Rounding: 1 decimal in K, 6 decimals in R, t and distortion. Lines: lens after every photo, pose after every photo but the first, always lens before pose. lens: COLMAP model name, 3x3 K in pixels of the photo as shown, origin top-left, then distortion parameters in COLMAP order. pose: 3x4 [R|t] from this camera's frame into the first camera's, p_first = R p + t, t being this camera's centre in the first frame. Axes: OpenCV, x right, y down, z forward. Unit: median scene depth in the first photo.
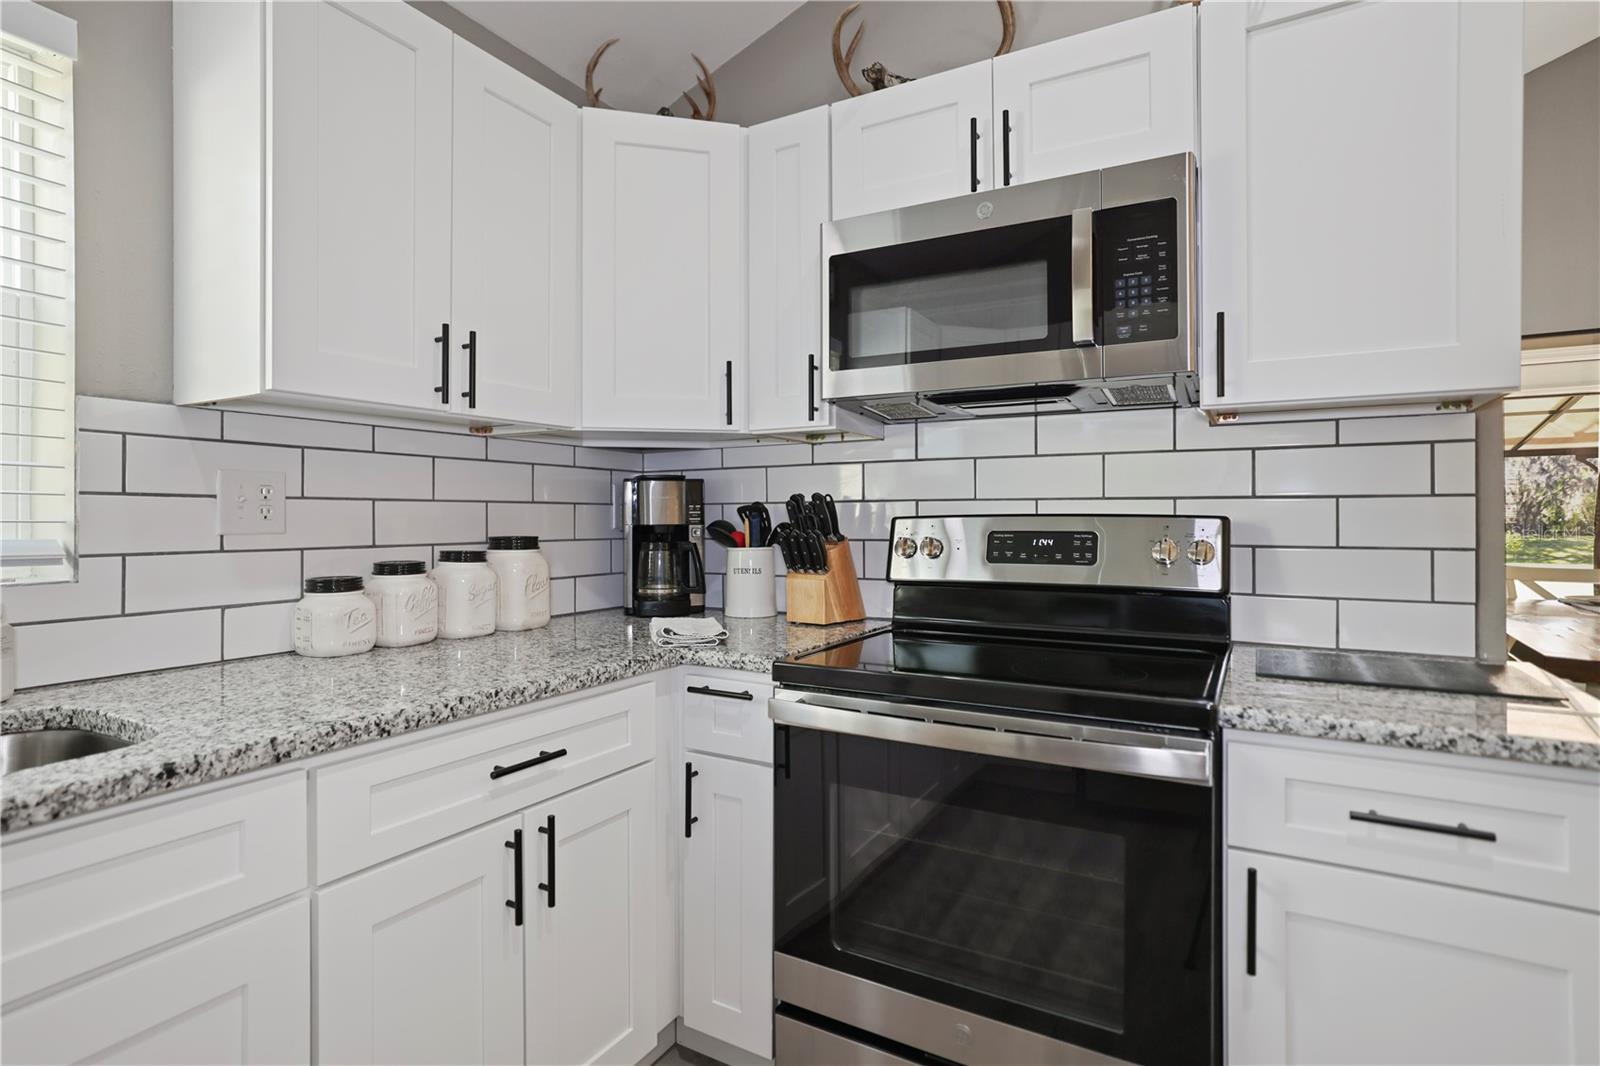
lens RADIAL K [[828.4, 0, 782.9], [0, 828.4, 510.4], [0, 0, 1]] dist [-0.002521, 0.009063]
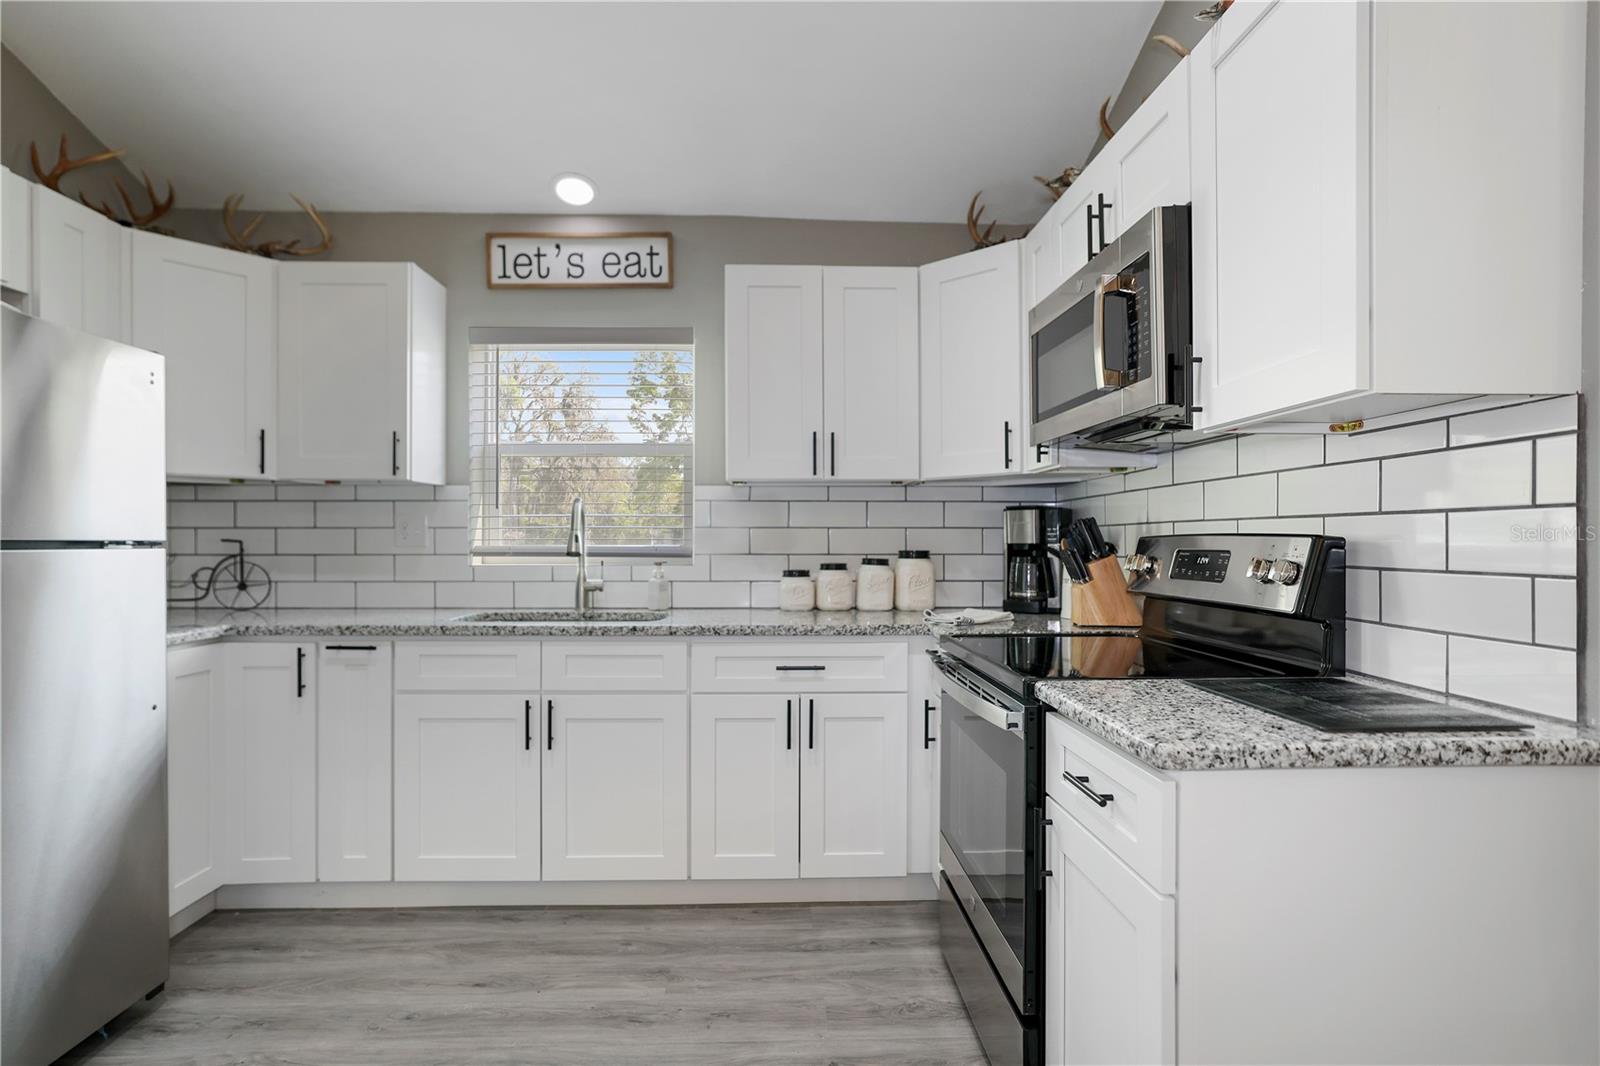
lens RADIAL K [[828.4, 0, 787.3], [0, 828.4, 538.7], [0, 0, 1]] dist [-0.002521, 0.009063]
pose [[0.517538, -0.001533, -0.855659, 1.038682], [0.007073, 0.999972, 0.002487, 0.004907], [0.855631, -0.007339, 0.517535, 0.002659]]
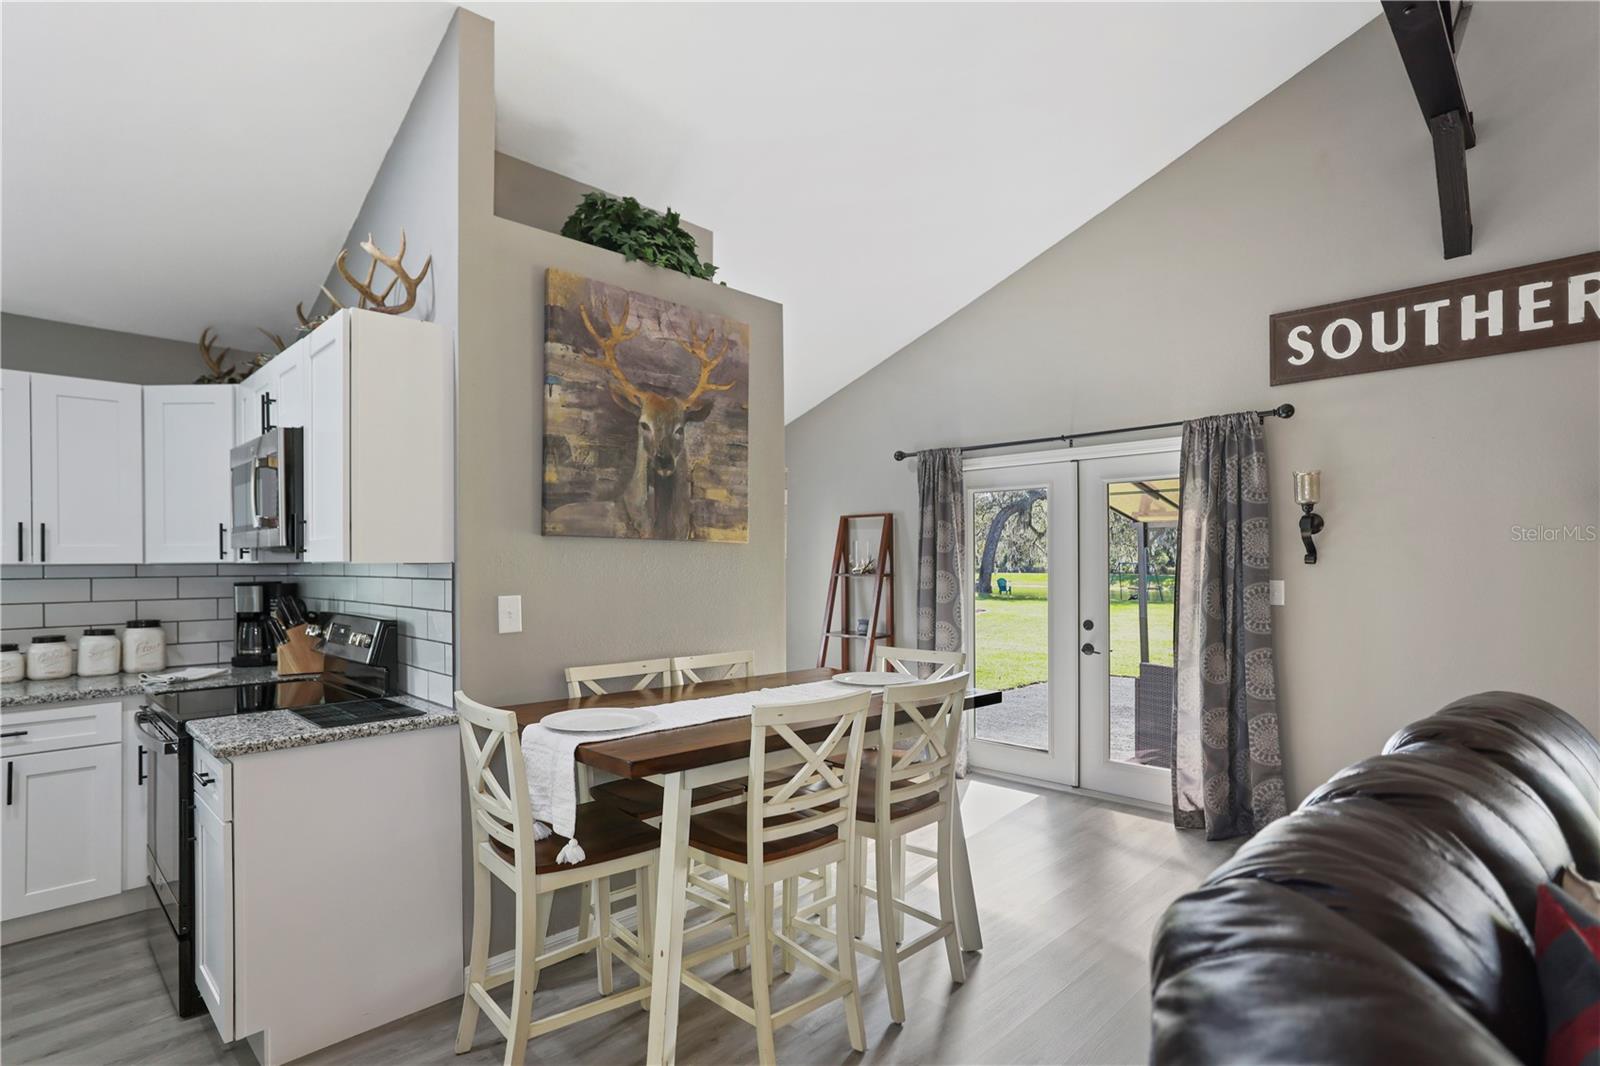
lens RADIAL K [[828.4, 0, 796.7], [0, 828.4, 559.9], [0, 0, 1]] dist [-0.002521, 0.009063]
pose [[0.958291, -0.005495, -0.285741, 1.846748], [0.006962, 0.999967, 0.004120, -0.115950], [0.285709, -0.005937, 0.958298, -0.380962]]
